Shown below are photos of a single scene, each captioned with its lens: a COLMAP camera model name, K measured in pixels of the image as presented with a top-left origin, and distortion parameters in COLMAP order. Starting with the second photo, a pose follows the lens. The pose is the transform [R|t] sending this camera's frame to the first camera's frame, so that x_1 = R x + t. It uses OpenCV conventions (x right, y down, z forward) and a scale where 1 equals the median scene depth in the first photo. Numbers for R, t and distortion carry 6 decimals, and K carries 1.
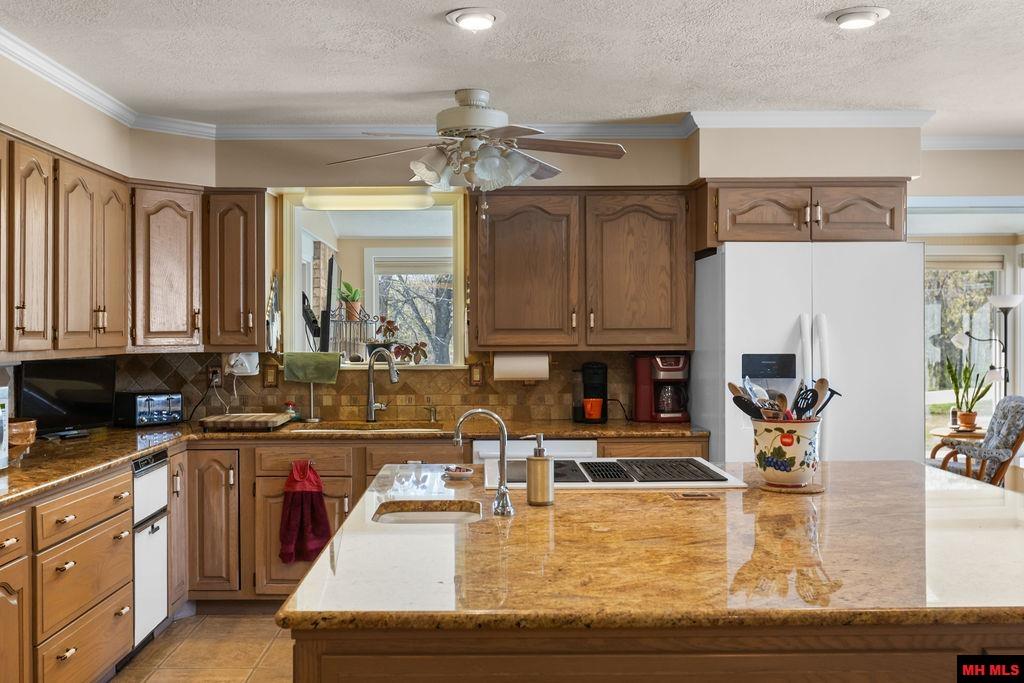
lens RADIAL K [[1002.9, 0, 512.9], [0, 1002.9, 342.2], [0, 0, 1]] dist [-0.019930, 0.000000]
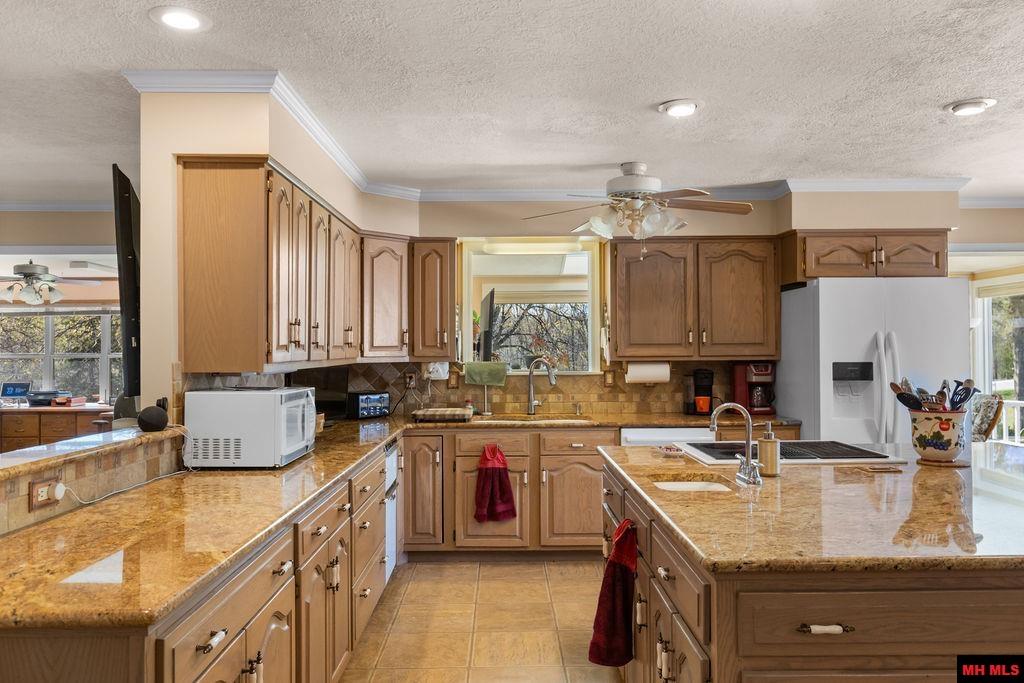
lens RADIAL K [[751.5, 0, 506.9], [0, 751.5, 340.9], [0, 0, 1]] dist [0.005830, -0.021640]
pose [[0.999996, -0.001877, 0.002149, -0.192354], [0.001922, 0.999776, -0.021081, 0.003572], [-0.002109, 0.021085, 0.999775, 0.010189]]
